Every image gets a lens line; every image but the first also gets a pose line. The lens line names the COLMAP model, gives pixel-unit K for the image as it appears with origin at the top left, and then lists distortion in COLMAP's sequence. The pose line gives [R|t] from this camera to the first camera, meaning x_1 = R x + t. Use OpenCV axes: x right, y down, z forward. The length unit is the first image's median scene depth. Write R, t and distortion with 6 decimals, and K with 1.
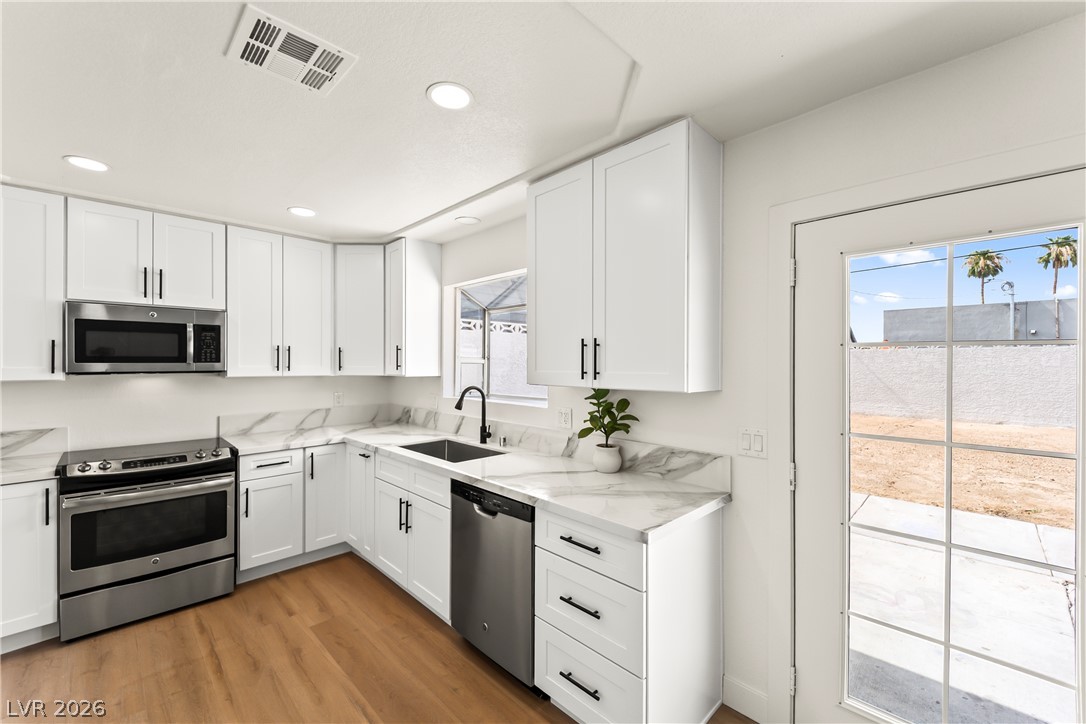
lens RADIAL K [[441.5, 0, 536.5], [0, 441.5, 362.0], [0, 0, 1]] dist [-0.001140, -0.001769]
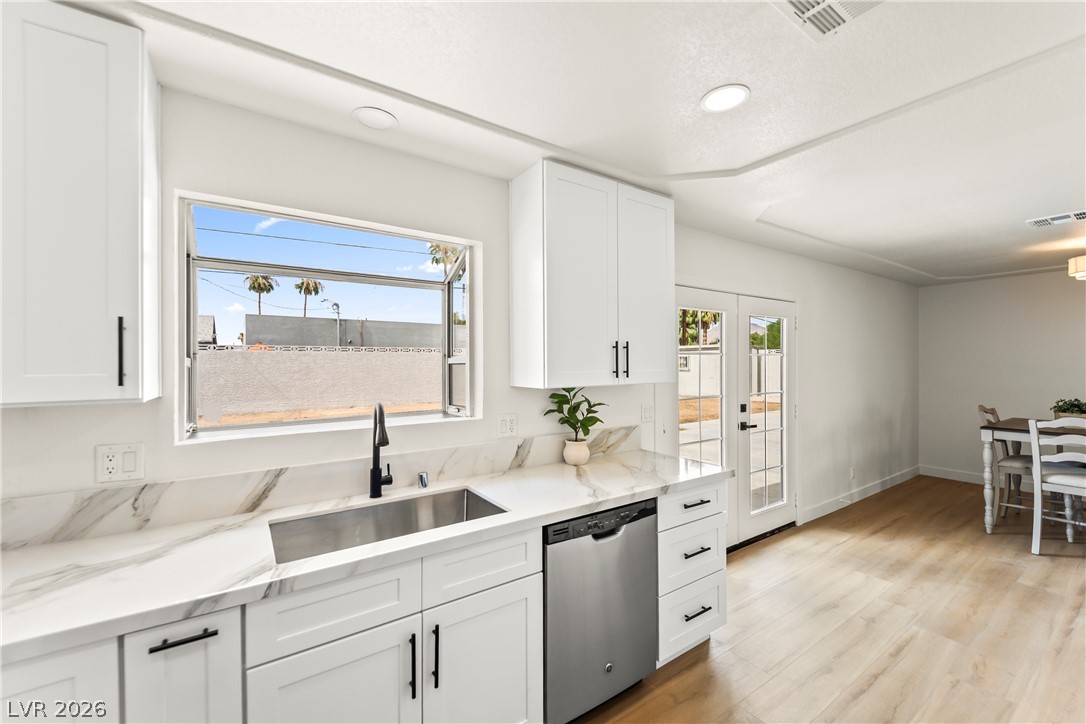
lens RADIAL K [[441.5, 0, 537.5], [0, 441.5, 360.6], [0, 0, 1]] dist [-0.001140, -0.001769]
pose [[0.165563, 0.001955, 0.986197, -0.831457], [0.003479, 0.999991, -0.002567, -0.001067], [-0.986193, 0.003856, 0.165555, 0.829330]]
